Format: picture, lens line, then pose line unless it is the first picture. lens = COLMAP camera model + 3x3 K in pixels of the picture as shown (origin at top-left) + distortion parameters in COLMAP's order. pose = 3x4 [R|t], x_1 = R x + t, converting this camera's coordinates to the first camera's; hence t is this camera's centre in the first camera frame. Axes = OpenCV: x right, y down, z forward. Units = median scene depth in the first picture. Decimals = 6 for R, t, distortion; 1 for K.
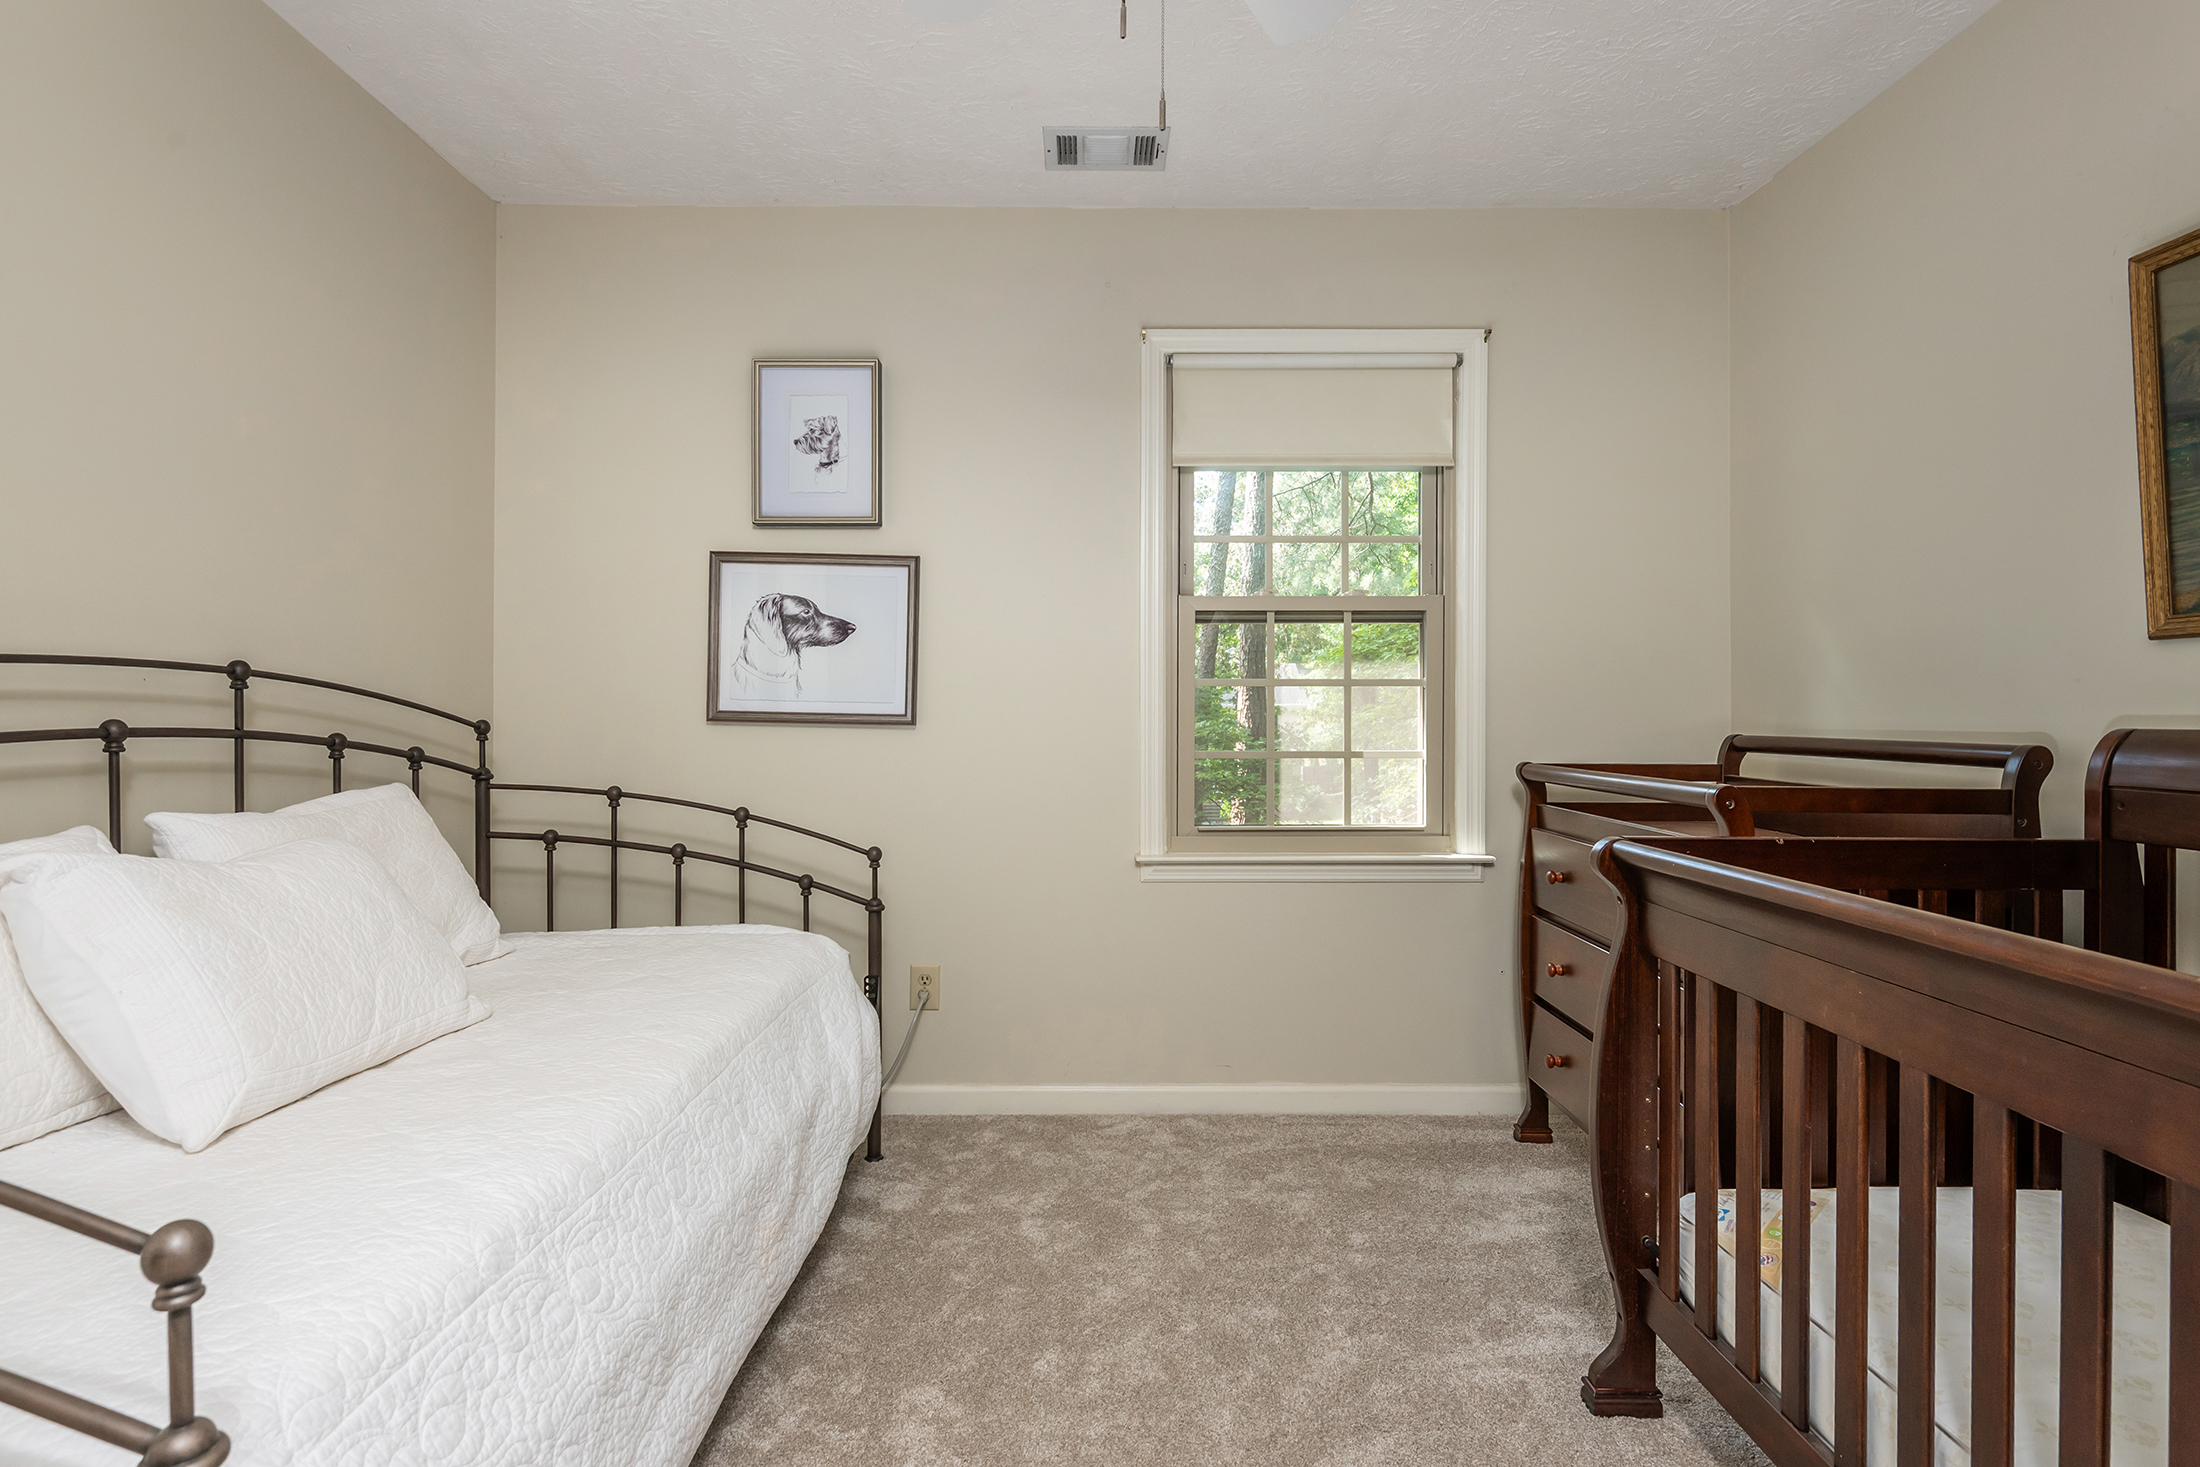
lens RADIAL K [[1058.8, 0, 1102.0], [0, 1058.8, 724.3], [0, 0, 1]] dist [0.002941, -0.002720]
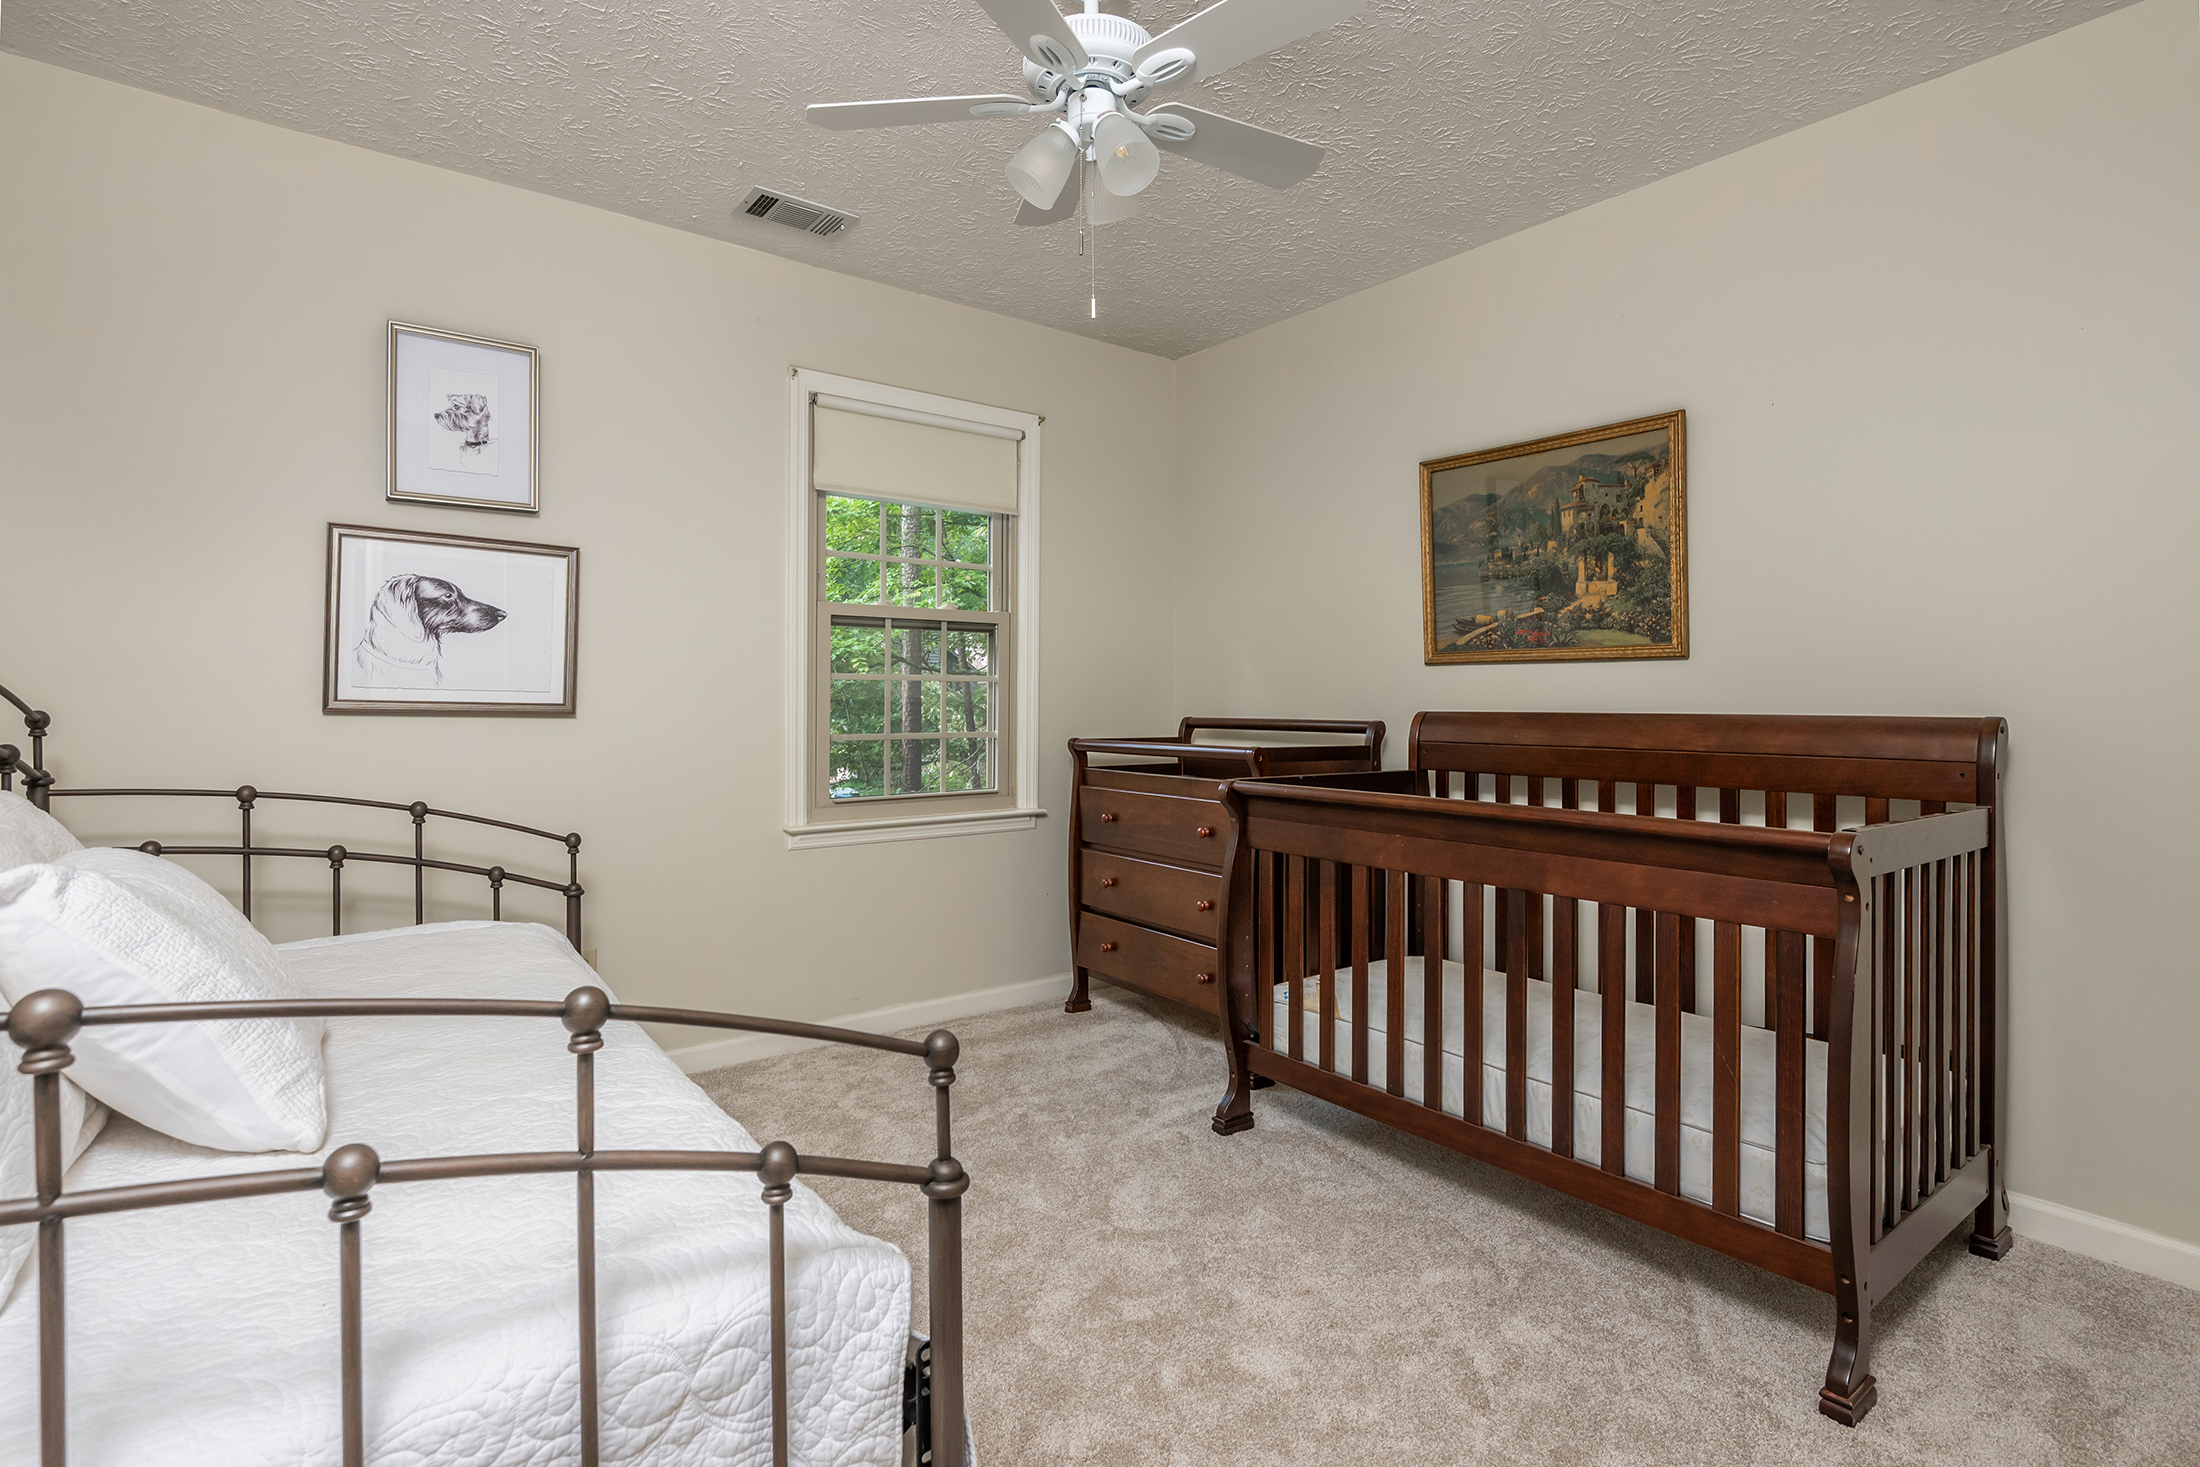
lens RADIAL K [[1058.8, 0, 1039.1], [0, 1058.8, 724.2], [0, 0, 1]] dist [0.002941, -0.002720]
pose [[0.811147, -0.011909, 0.584721, -0.419308], [0.005113, 0.999899, 0.013272, -0.000833], [-0.584820, -0.007776, 0.811126, -0.086605]]
